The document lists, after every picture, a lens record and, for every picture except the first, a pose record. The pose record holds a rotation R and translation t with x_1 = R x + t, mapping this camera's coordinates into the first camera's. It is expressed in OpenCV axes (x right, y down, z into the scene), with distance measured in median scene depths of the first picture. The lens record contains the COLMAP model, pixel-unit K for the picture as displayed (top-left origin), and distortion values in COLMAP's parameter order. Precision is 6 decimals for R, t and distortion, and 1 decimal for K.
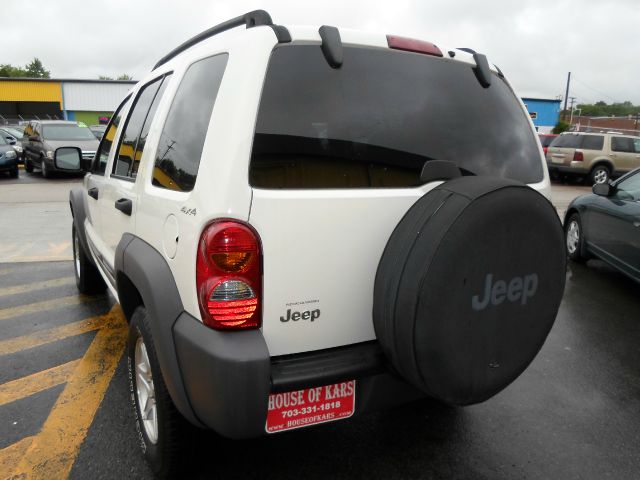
lens RADIAL K [[490.6, 0, 320.0], [0, 490.6, 240.0], [0, 0, 1]] dist [-0.042309, -0.002235]
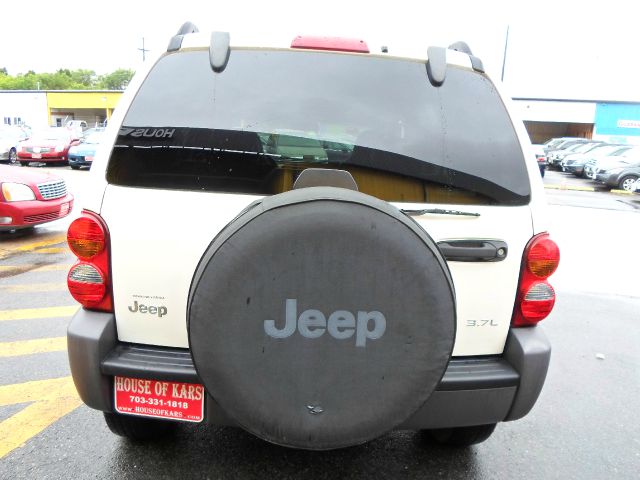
lens RADIAL K [[491.5, 0, 320.0], [0, 491.5, 240.0], [0, 0, 1]] dist [-0.040091, -0.004205]
pose [[0.875888, 0.110159, -0.469772, 0.737920], [-0.122116, 0.992503, 0.005052, -0.041928], [0.466807, 0.052941, 0.882773, 0.232008]]
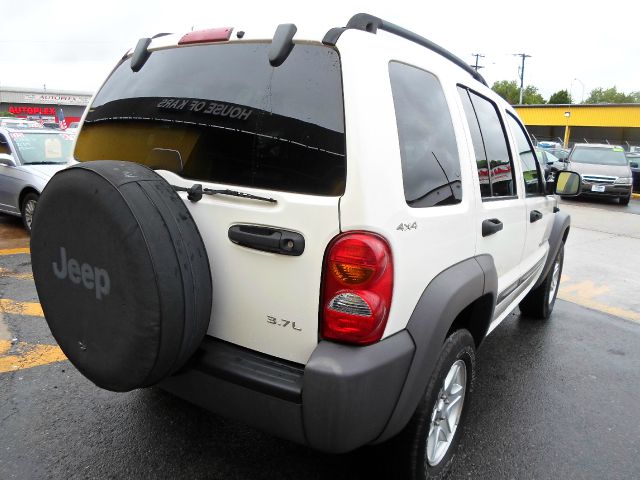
lens RADIAL K [[491.5, 0, 320.0], [0, 491.5, 240.0], [0, 0, 1]] dist [-0.040091, -0.004205]
pose [[0.406066, 0.181384, -0.895662, 1.424702], [-0.230266, 0.968788, 0.091797, -0.161968], [0.884357, 0.168965, 0.435159, 0.963915]]
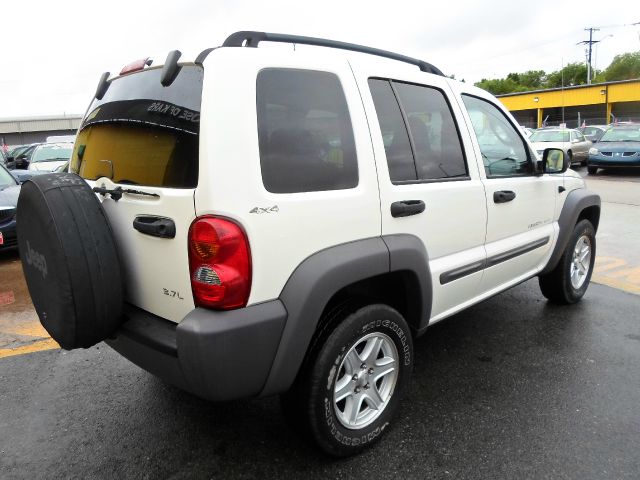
lens RADIAL K [[491.5, 0, 320.0], [0, 491.5, 240.0], [0, 0, 1]] dist [-0.040091, -0.004205]
pose [[0.200022, 0.167825, -0.965311, 1.755162], [-0.162116, 0.977310, 0.136319, -0.245478], [0.966286, 0.129226, 0.222691, 1.408878]]
